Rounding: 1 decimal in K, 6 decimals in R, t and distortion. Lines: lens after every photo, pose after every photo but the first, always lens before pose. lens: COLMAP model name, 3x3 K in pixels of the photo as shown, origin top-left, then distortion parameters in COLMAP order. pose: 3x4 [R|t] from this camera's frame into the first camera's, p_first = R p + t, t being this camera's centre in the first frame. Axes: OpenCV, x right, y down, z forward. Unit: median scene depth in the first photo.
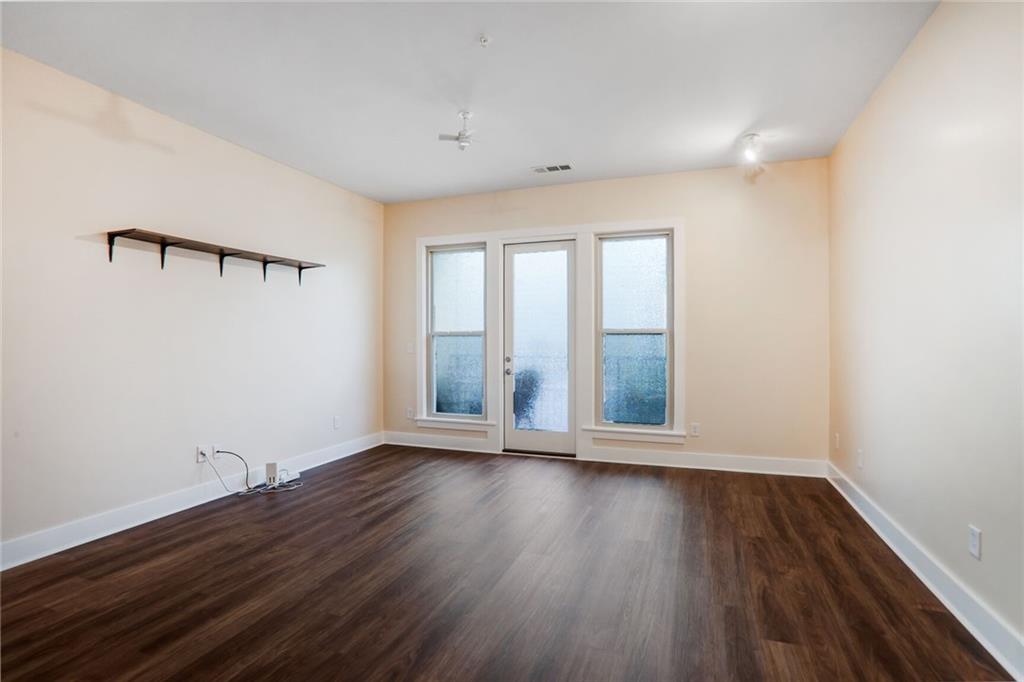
lens RADIAL K [[506.9, 0, 511.0], [0, 506.9, 341.4], [0, 0, 1]] dist [-0.035392, 0.003276]
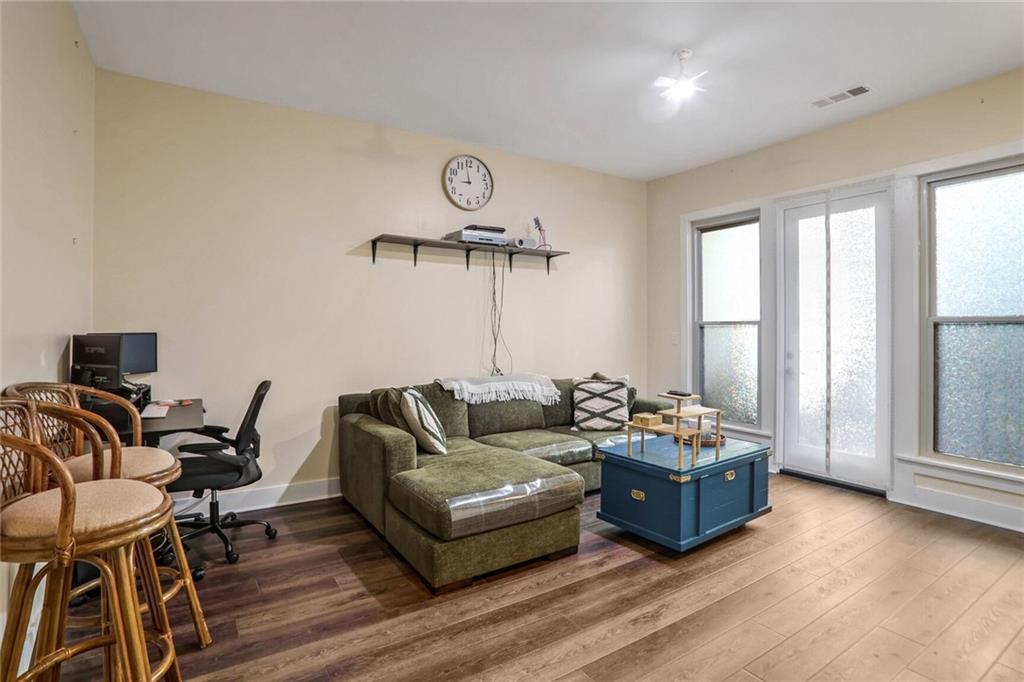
lens RADIAL K [[510.6, 0, 512.2], [0, 510.6, 331.4], [0, 0, 1]] dist [-0.026140, 0.001372]
pose [[0.810938, 0.011889, -0.585011, 0.165566], [-0.006121, 0.999911, 0.011835, -0.012791], [0.585100, -0.006017, 0.810939, 0.173573]]
